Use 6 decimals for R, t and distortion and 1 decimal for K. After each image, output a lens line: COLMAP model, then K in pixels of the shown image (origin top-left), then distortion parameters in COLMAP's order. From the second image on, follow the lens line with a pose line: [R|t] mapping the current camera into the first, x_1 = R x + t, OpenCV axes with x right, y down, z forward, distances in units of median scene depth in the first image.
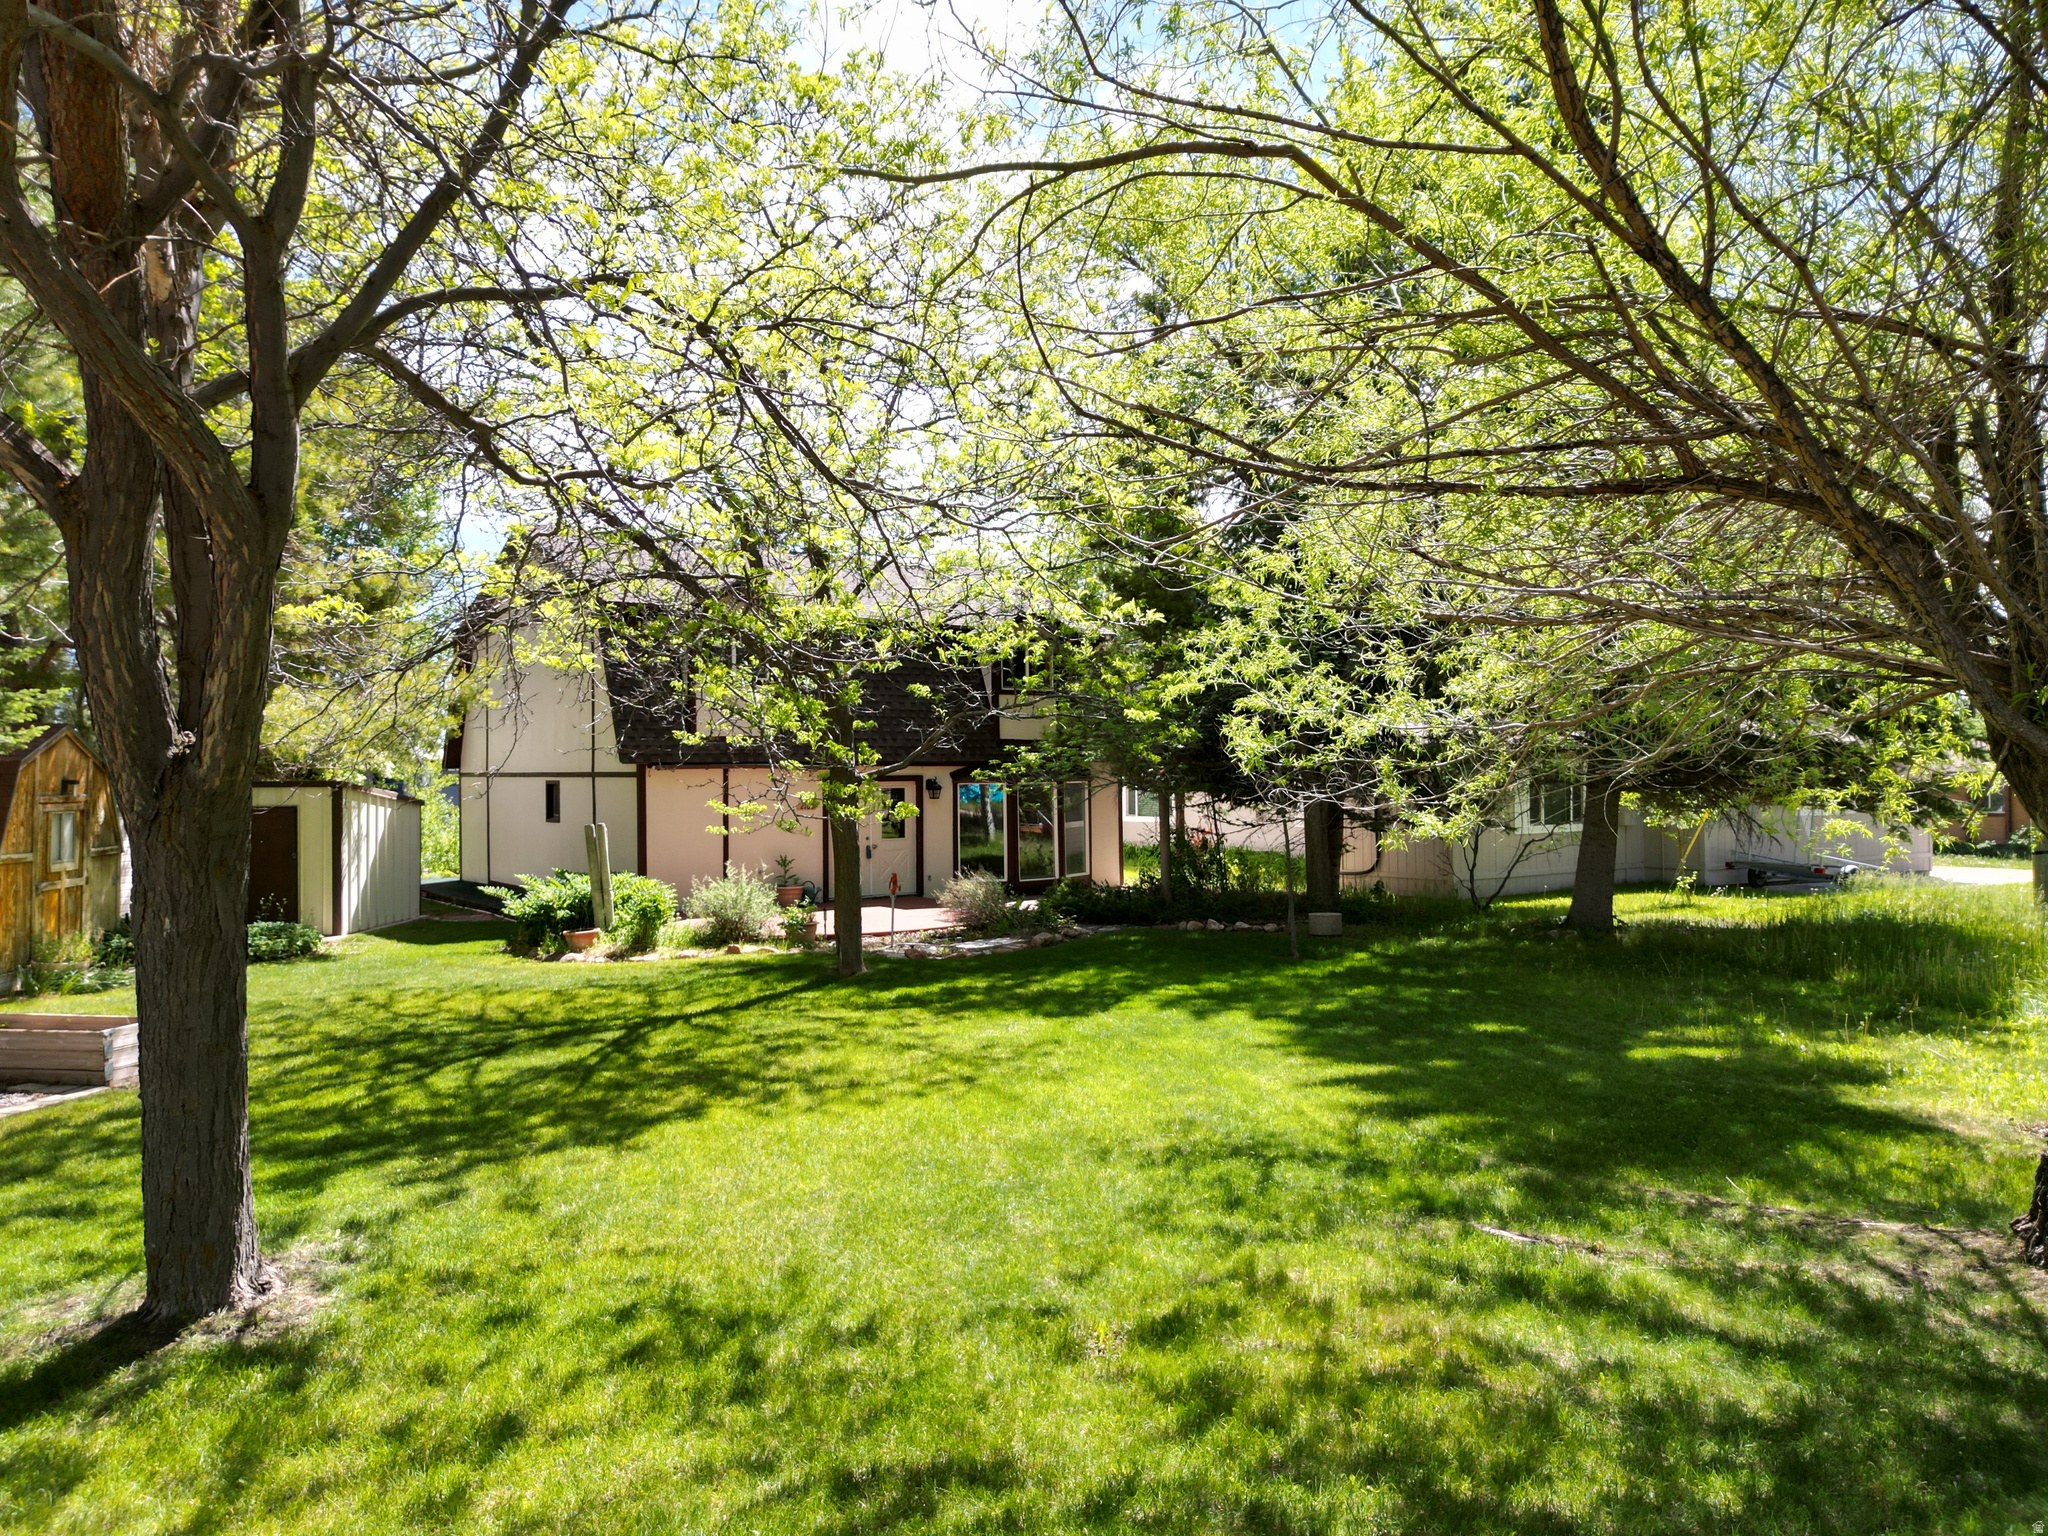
lens RADIAL K [[1416.4, 0, 1022.6], [0, 1416.4, 772.3], [0, 0, 1]] dist [0.081777, -0.080454]
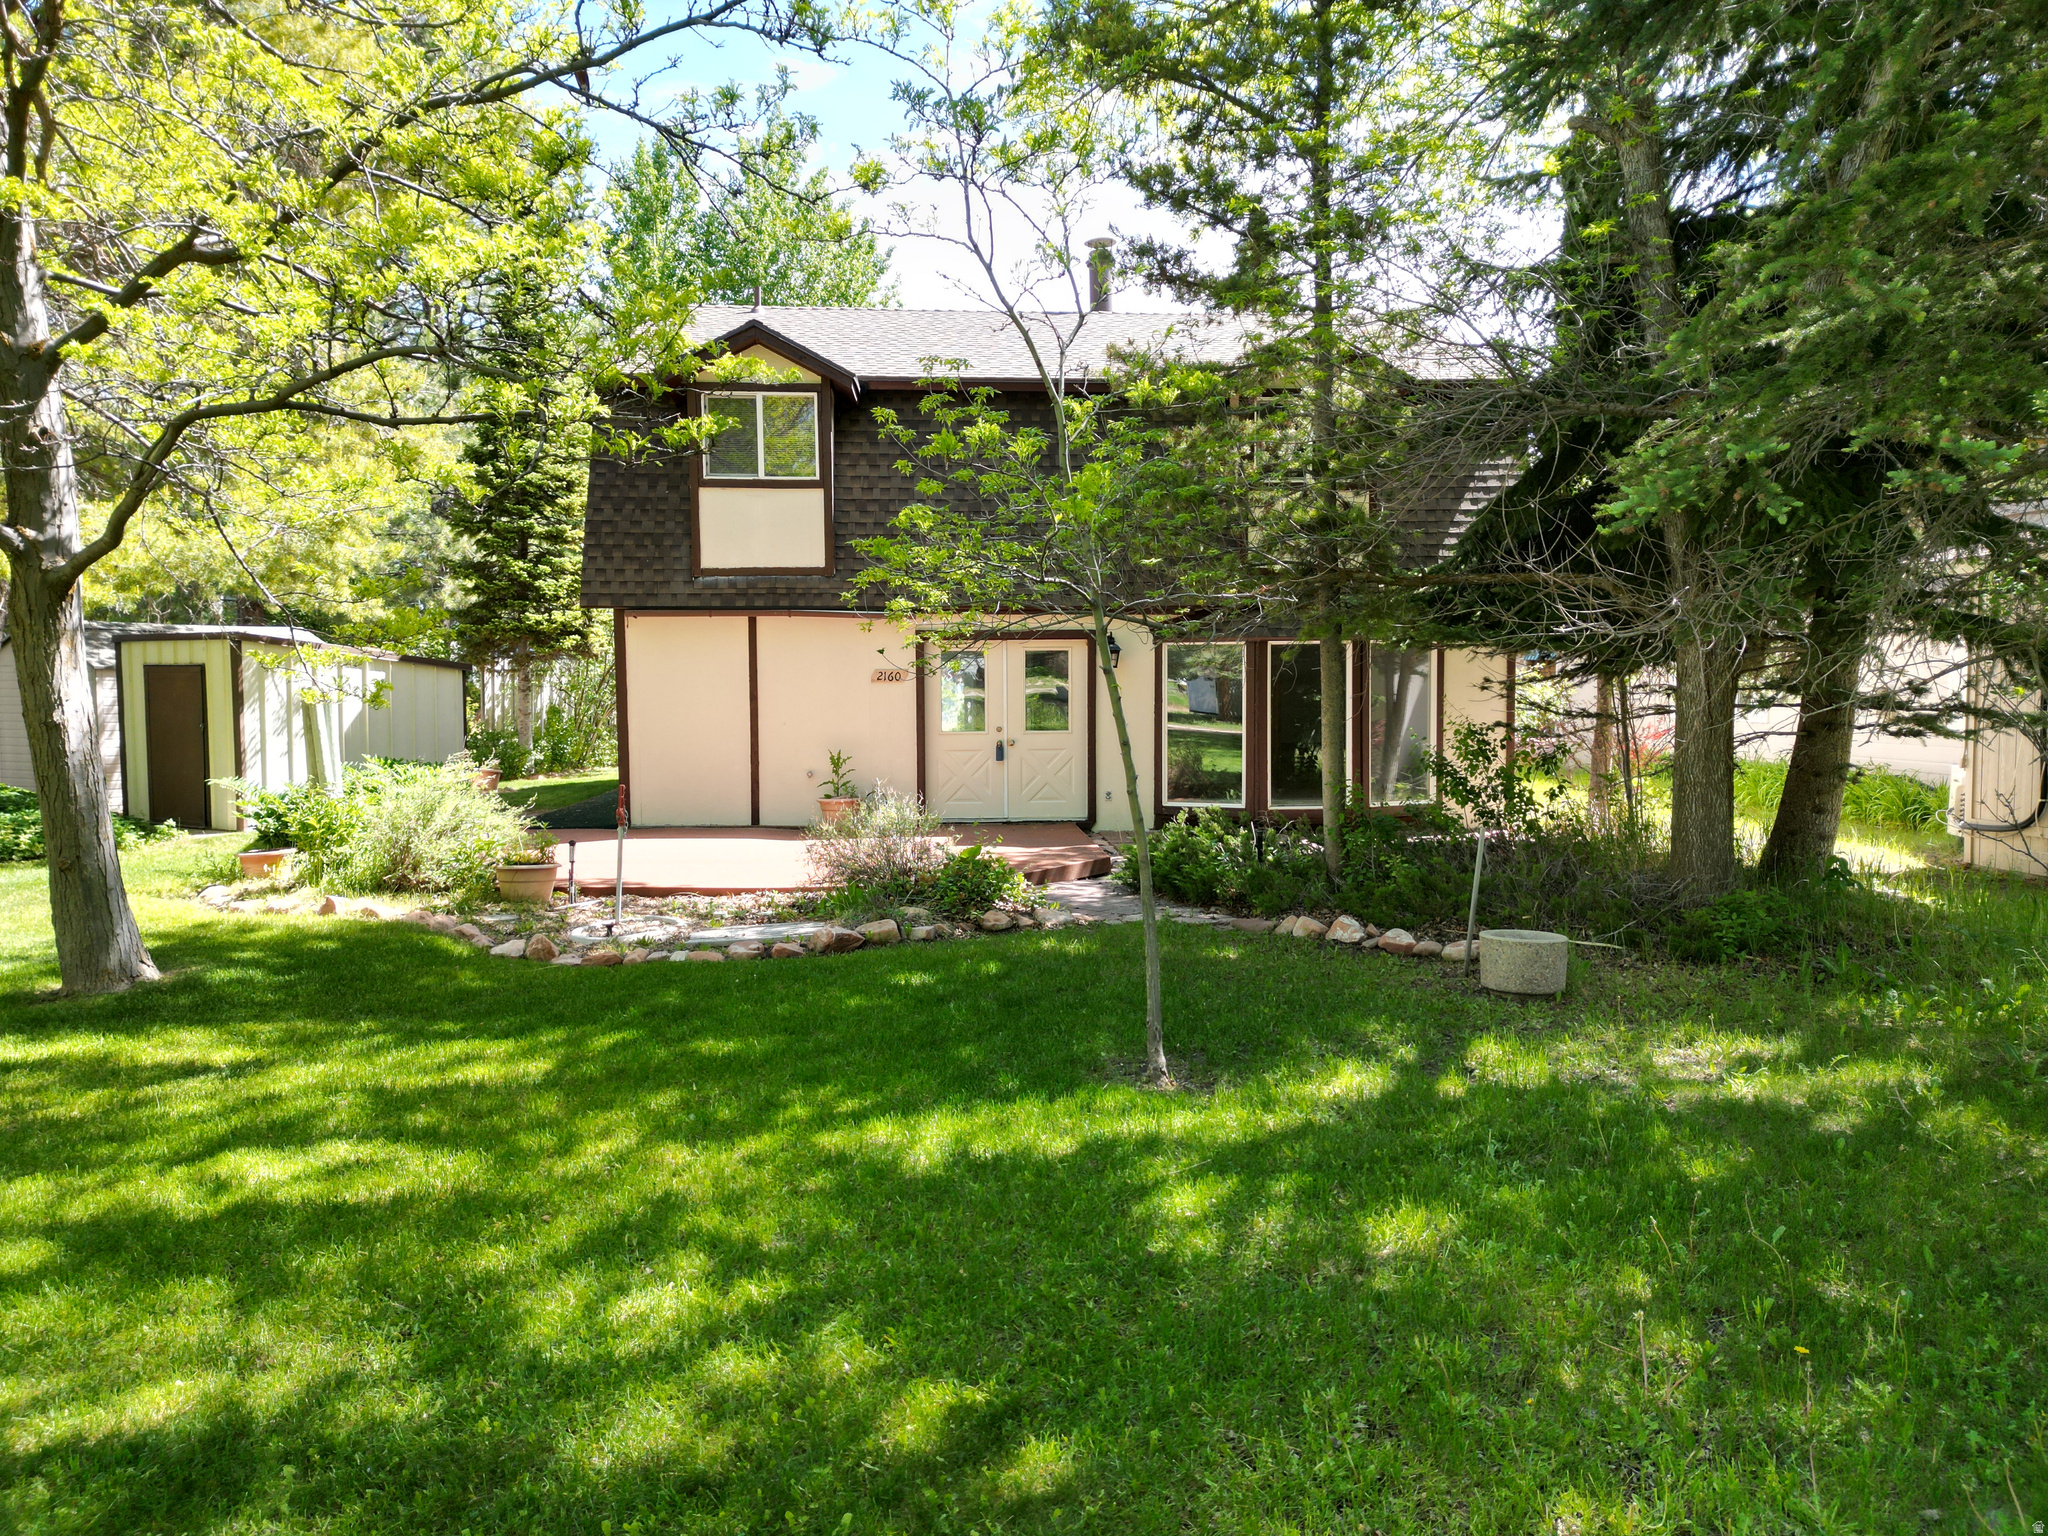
lens RADIAL K [[1416.4, 0, 1022.6], [0, 1416.4, 772.3], [0, 0, 1]] dist [0.081777, -0.080454]
pose [[0.844156, 0.038430, -0.534718, 0.337516], [-0.001573, 0.997601, 0.069213, 0.030655], [0.536095, -0.057585, 0.842191, 0.658666]]
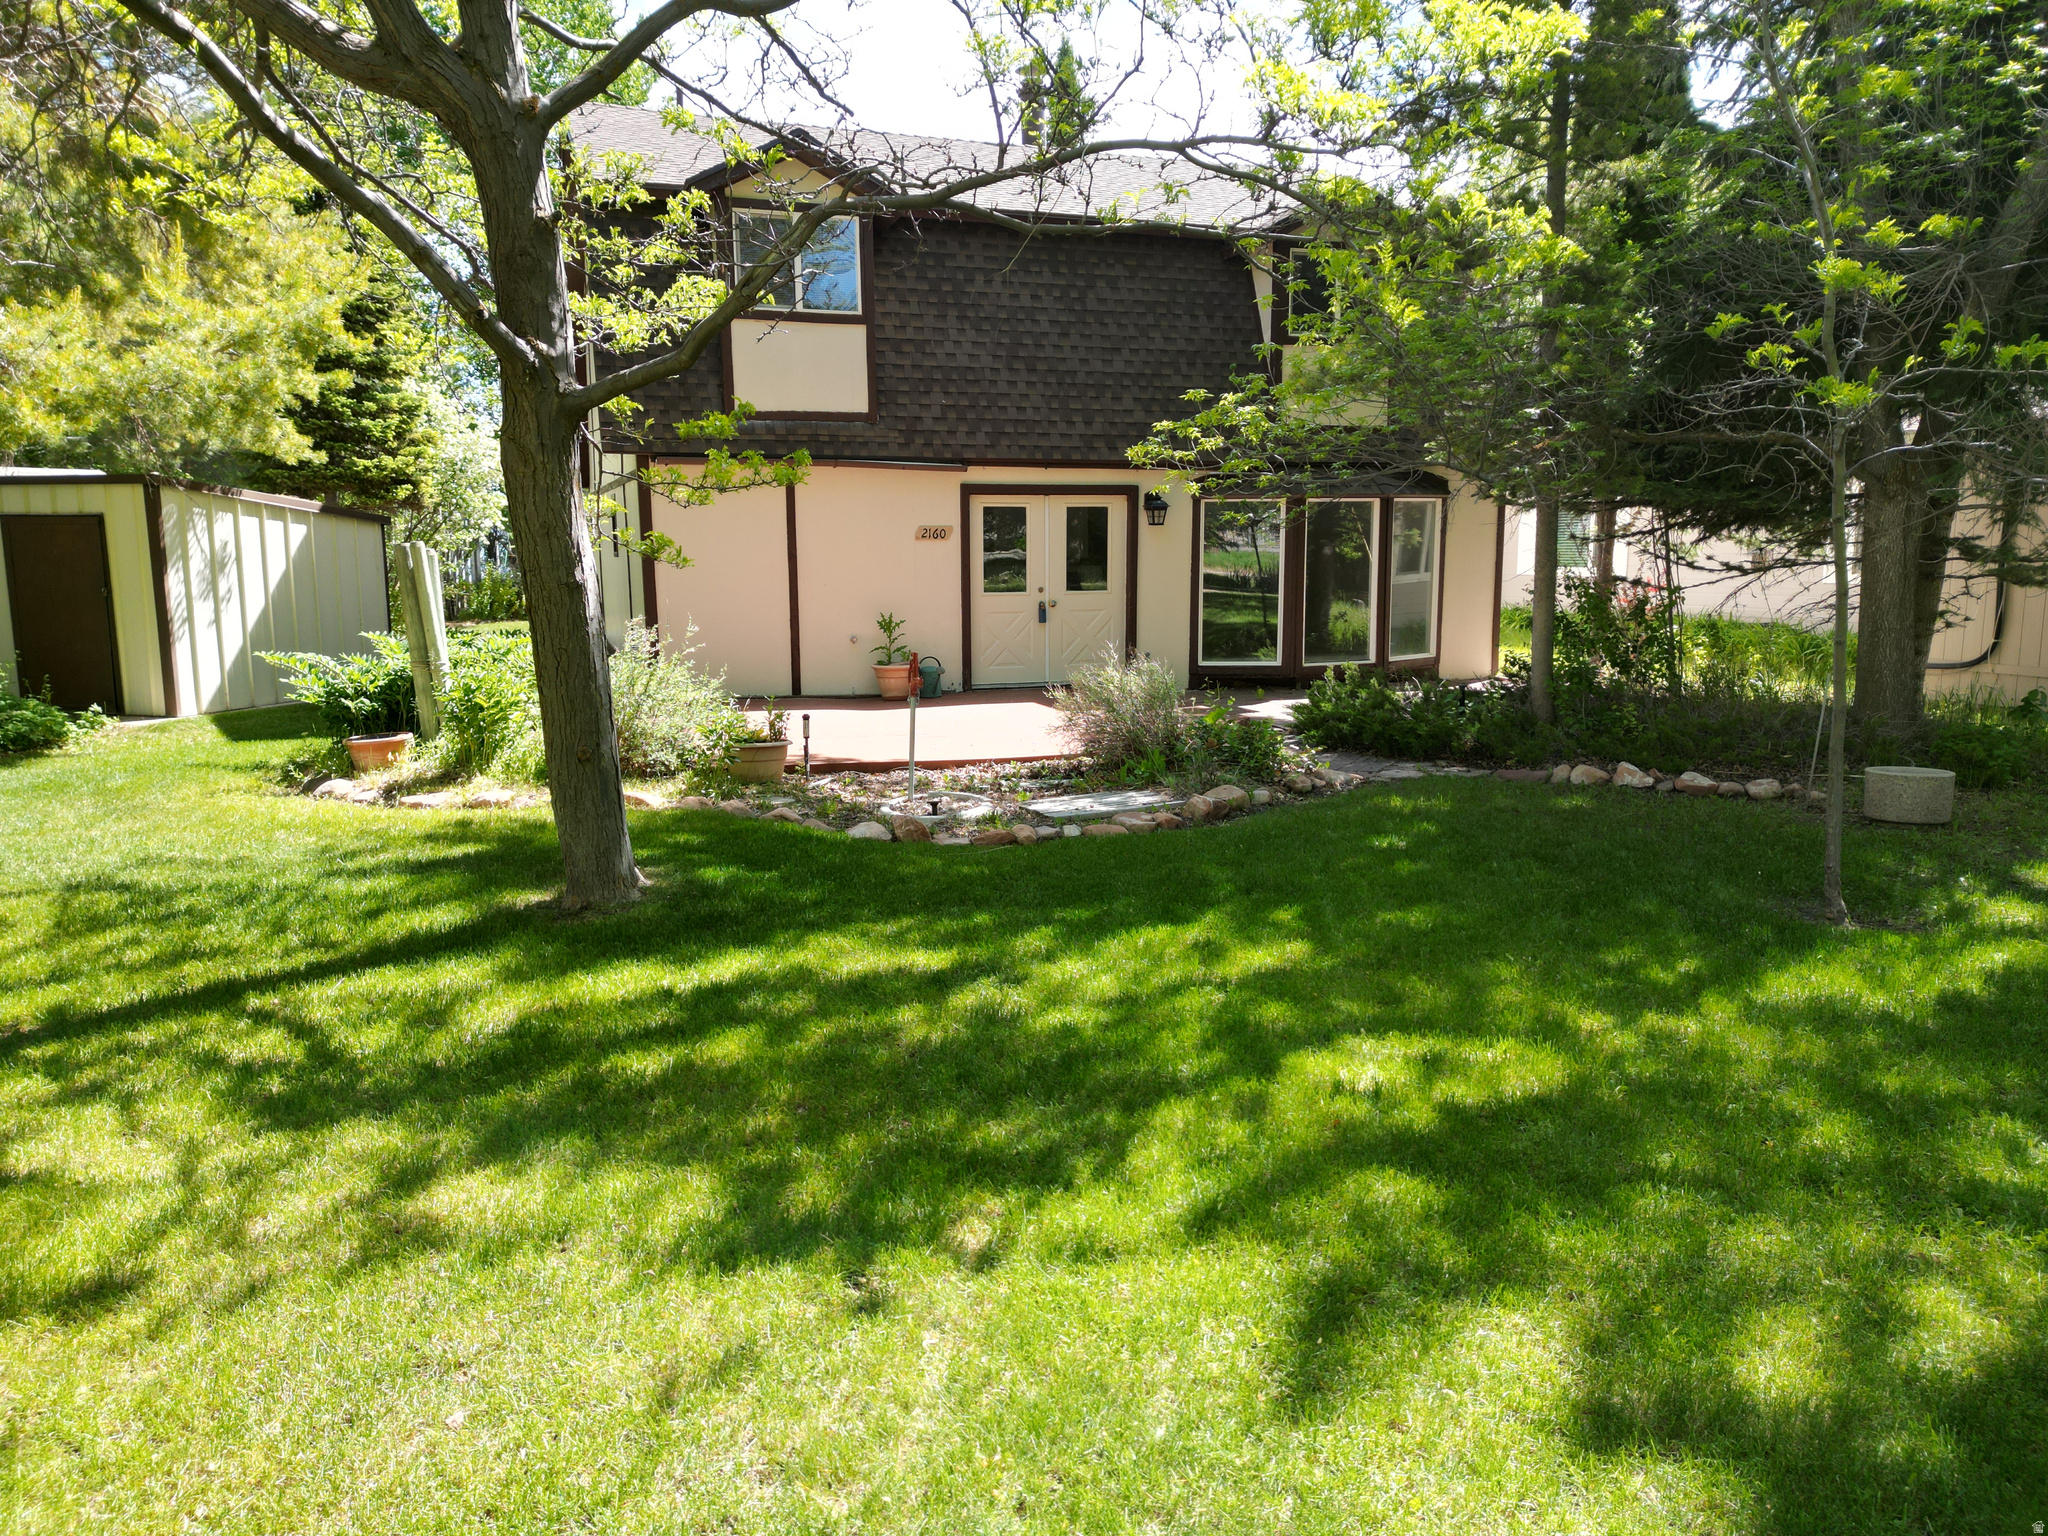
lens RADIAL K [[1425.1, 0, 1024.0], [0, 1425.1, 768.0], [0, 0, 1]] dist [0.067340, -0.070417]
pose [[0.954392, 0.052045, -0.293985, 0.096839], [-0.004419, 0.987043, 0.160394, 0.033558], [0.298524, -0.151779, 0.942256, 0.568907]]
